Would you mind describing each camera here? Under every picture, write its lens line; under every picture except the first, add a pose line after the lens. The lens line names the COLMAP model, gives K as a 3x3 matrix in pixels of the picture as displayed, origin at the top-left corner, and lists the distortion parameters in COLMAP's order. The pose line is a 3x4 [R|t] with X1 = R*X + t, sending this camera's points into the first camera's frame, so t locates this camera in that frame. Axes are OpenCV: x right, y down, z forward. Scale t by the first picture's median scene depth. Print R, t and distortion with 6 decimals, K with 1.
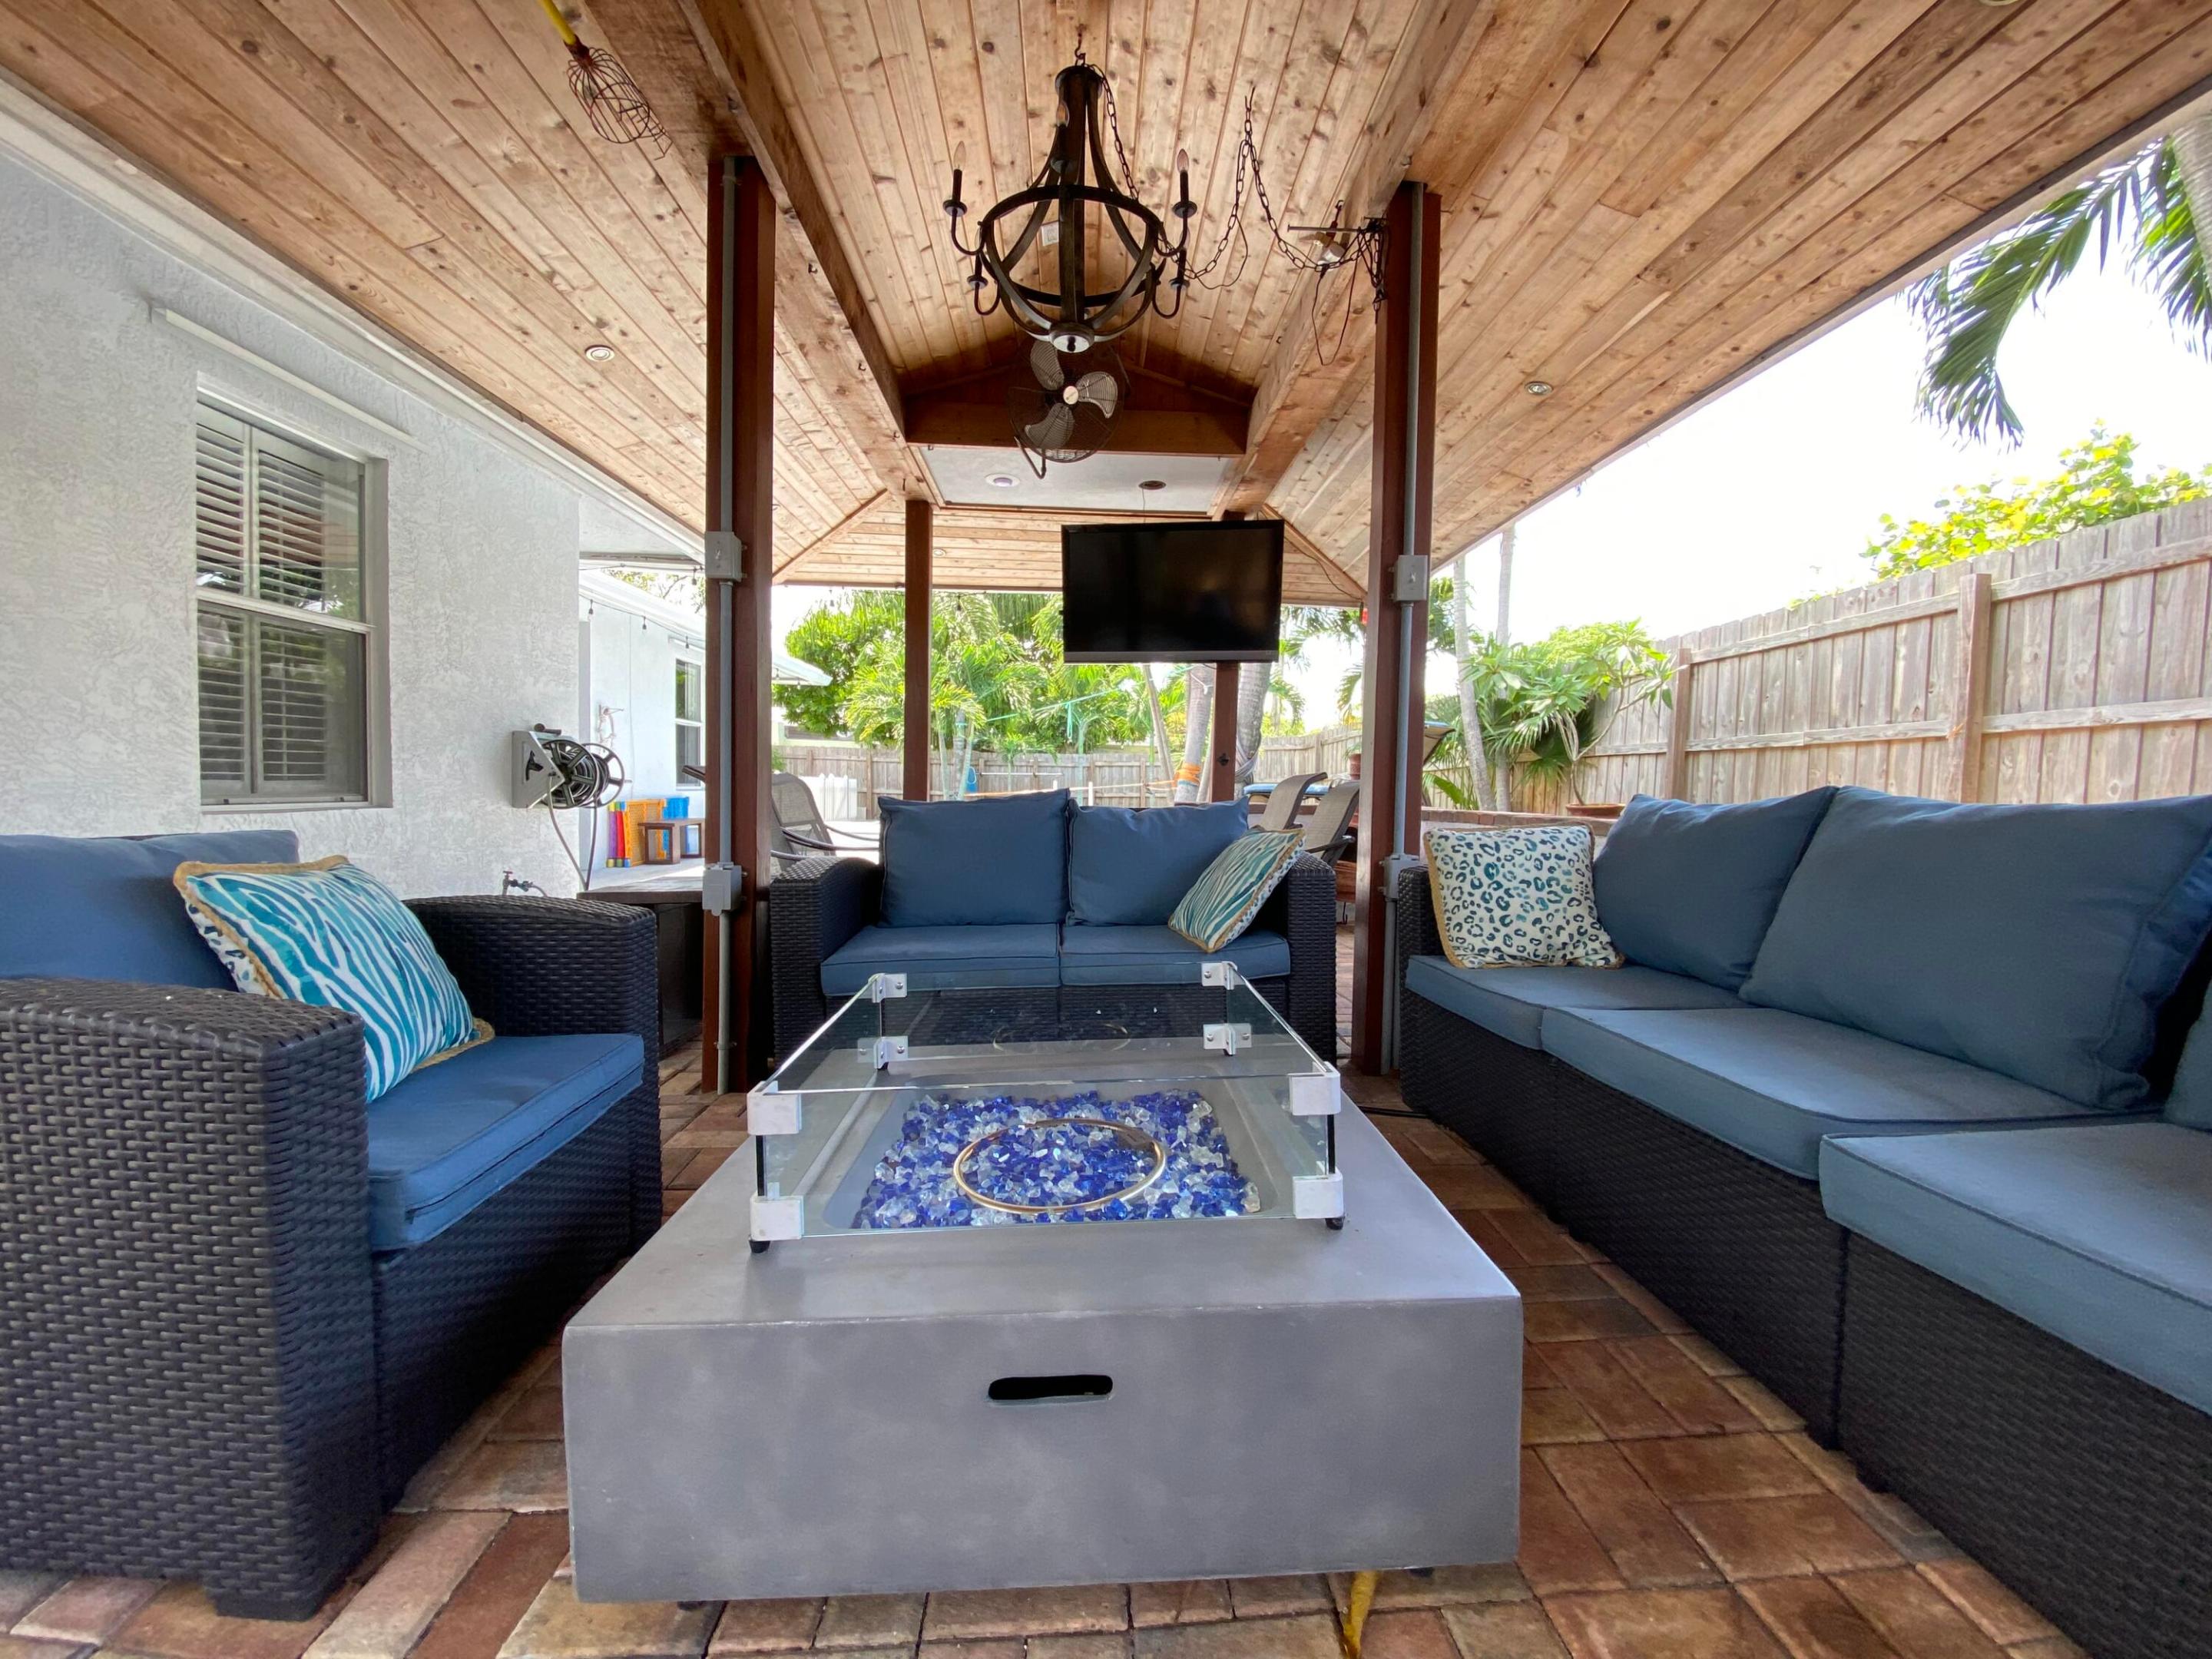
lens RADIAL K [[891.9, 0, 1106.0], [0, 891.9, 829.5], [0, 0, 1]] dist [0.013940, -0.017642]
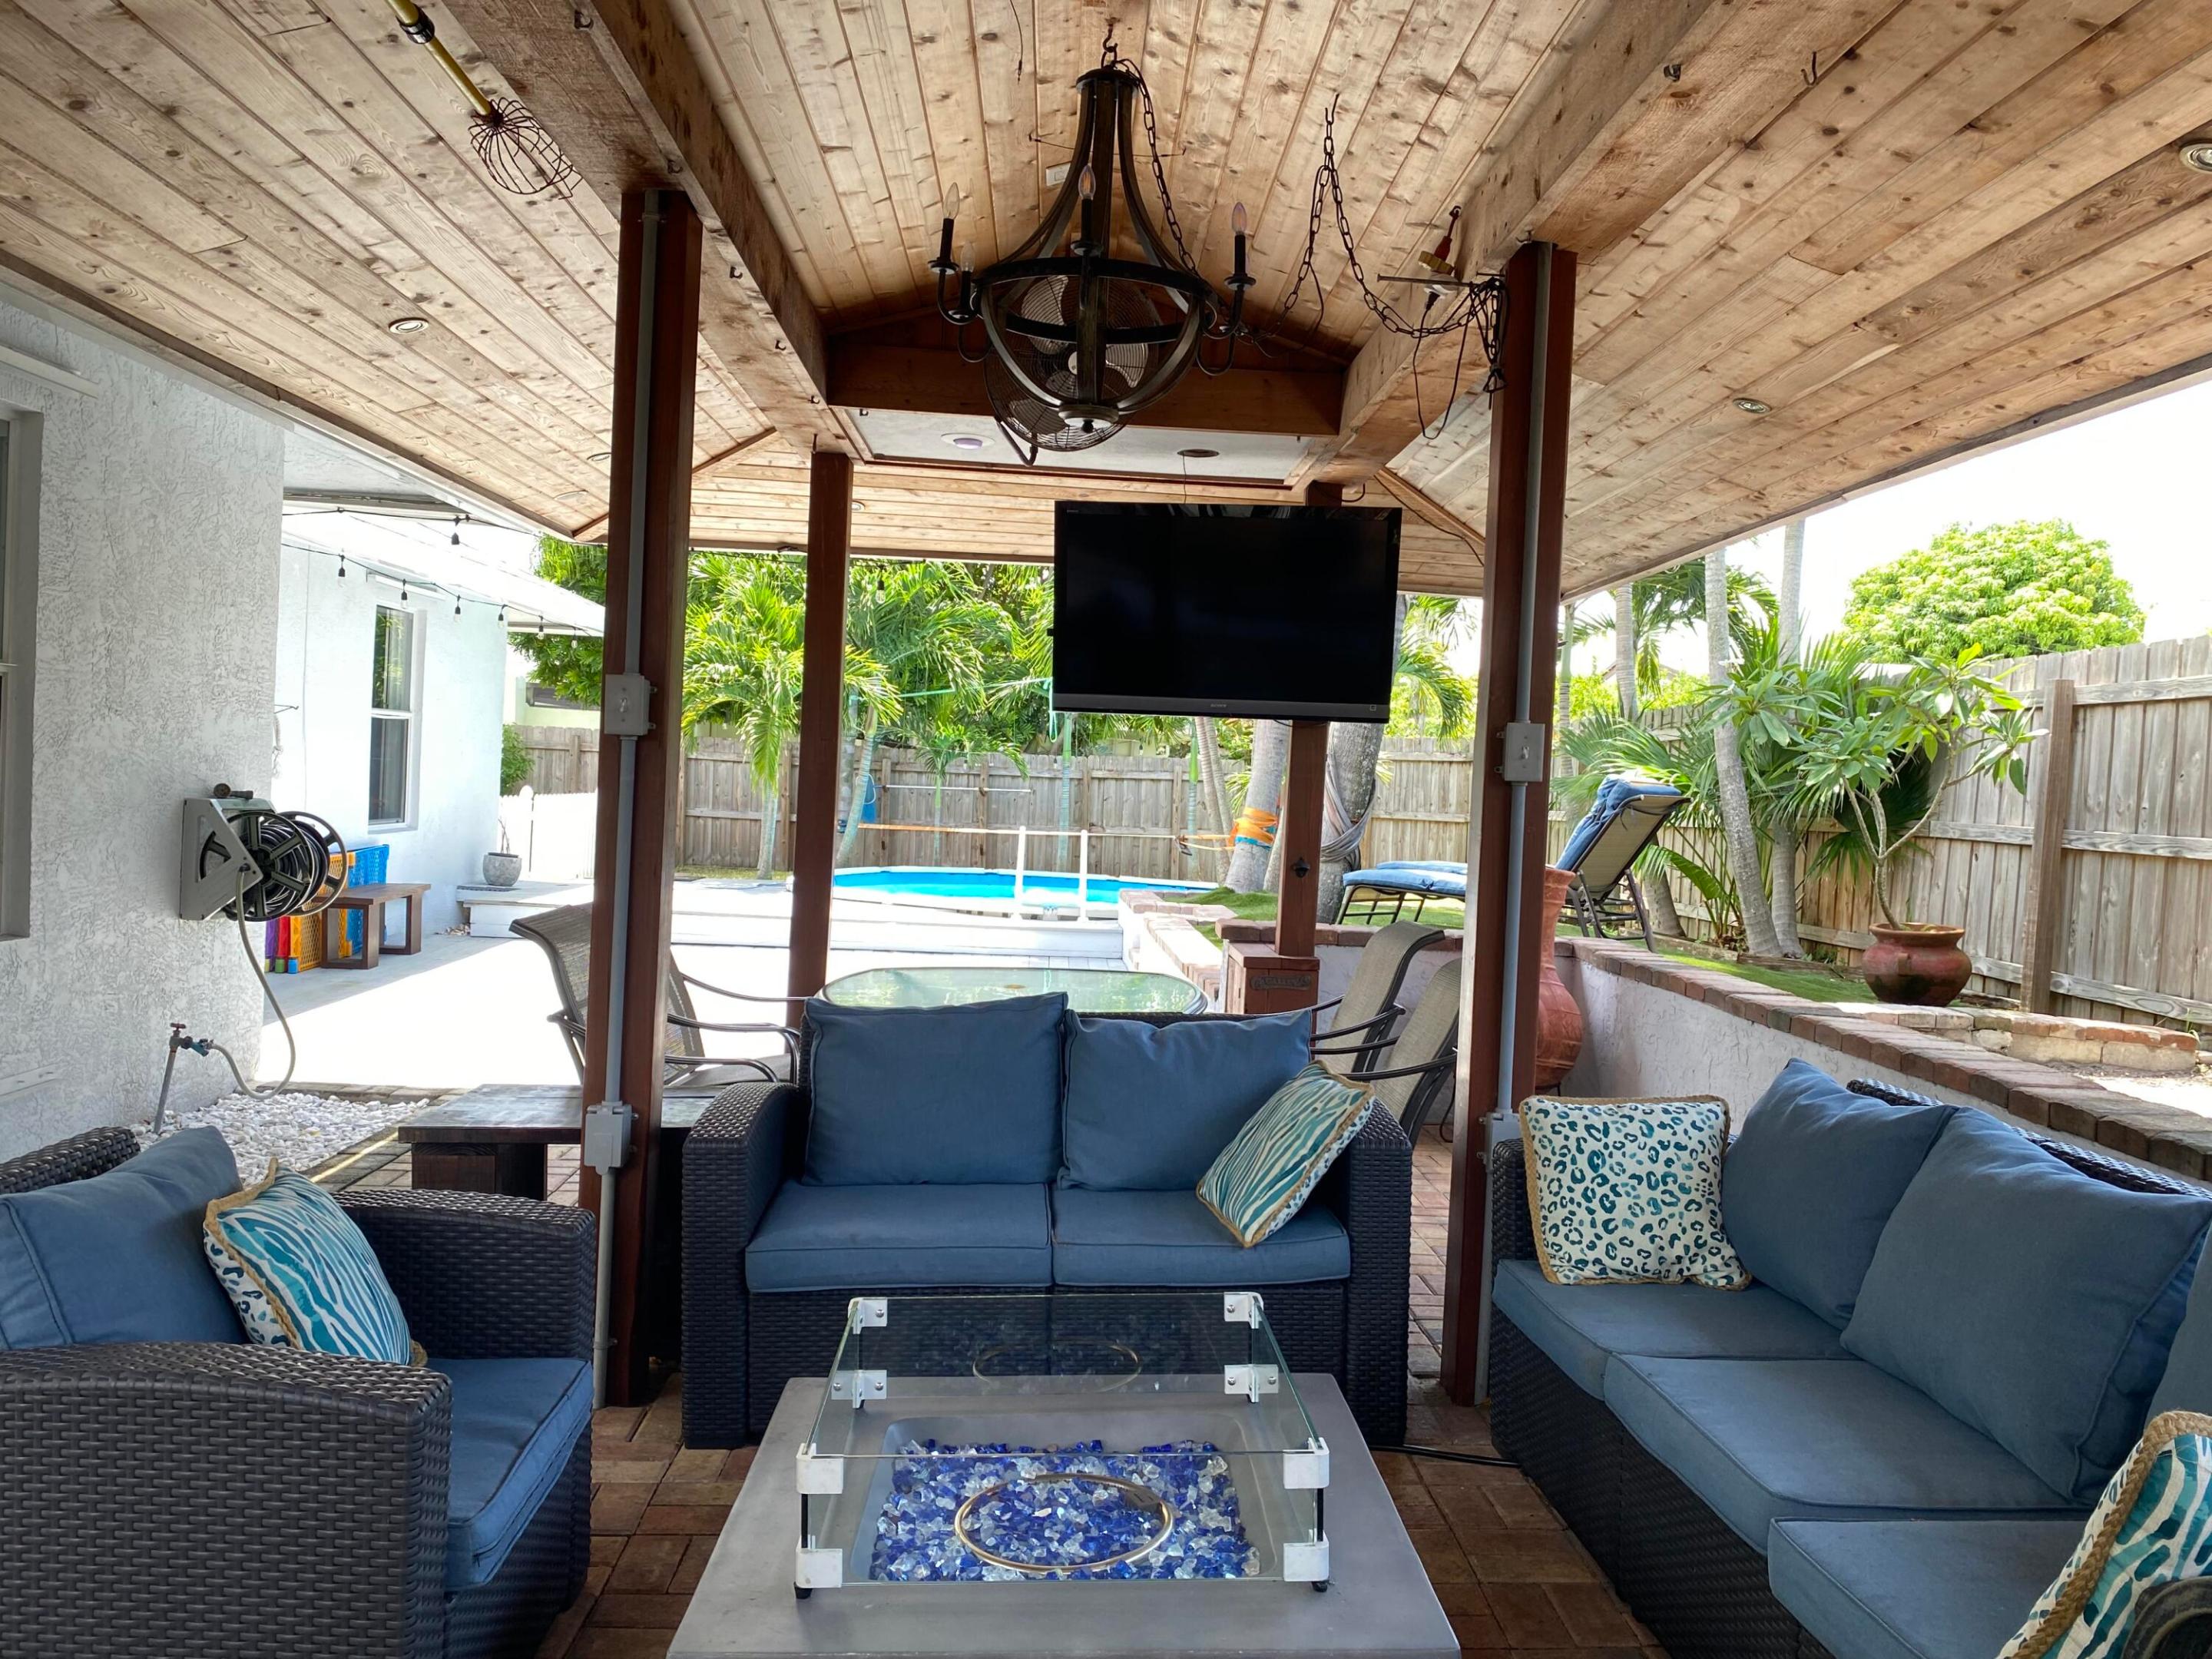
lens RADIAL K [[1702.5, 0, 1119.0], [0, 1702.5, 832.7], [0, 0, 1]] dist [-0.023286, 0.043107]
pose [[0.999571, 0.028336, 0.007357, -0.012597], [-0.028227, 0.999496, -0.014549, -0.169051], [-0.007766, 0.014335, 0.999867, -0.414138]]
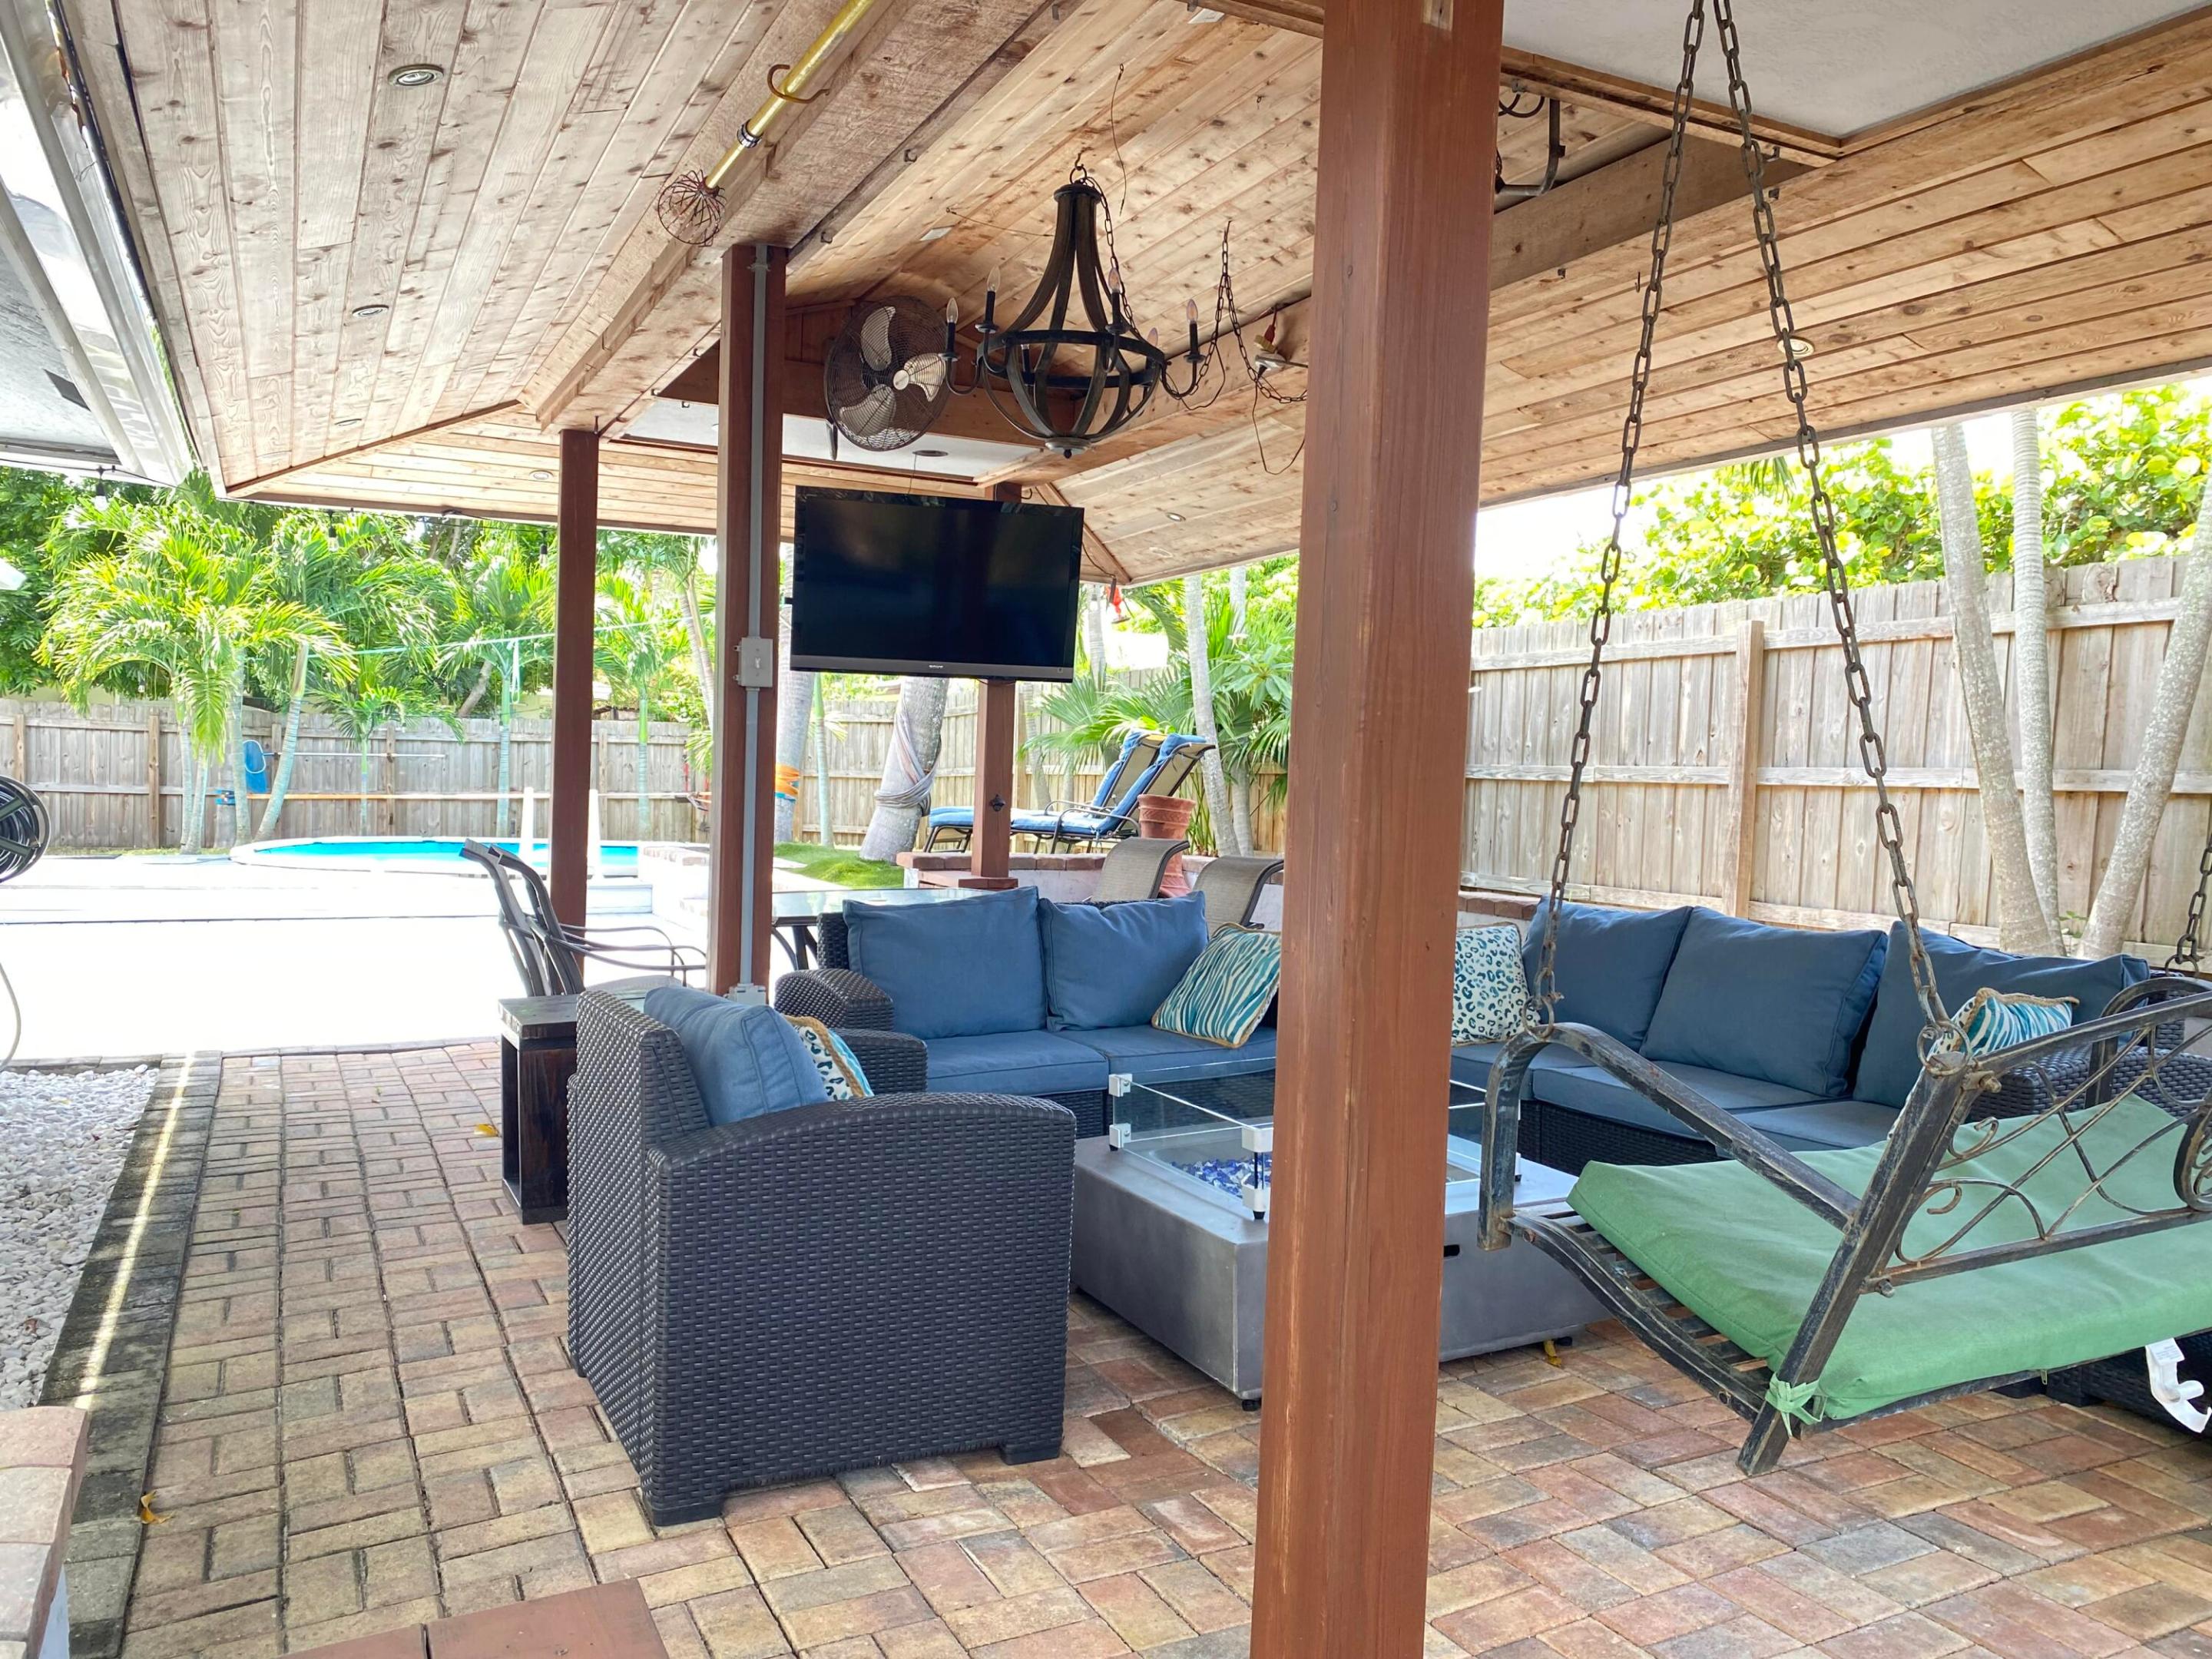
lens RADIAL K [[1679.5, 0, 1111.1], [0, 1679.5, 825.1], [0, 0, 1]] dist [0.075184, -0.173149]
pose [[0.912689, -0.004285, 0.408632, -0.739659], [0.006062, 0.999977, -0.003053, -0.112257], [-0.408610, 0.005264, 0.912694, -0.713826]]
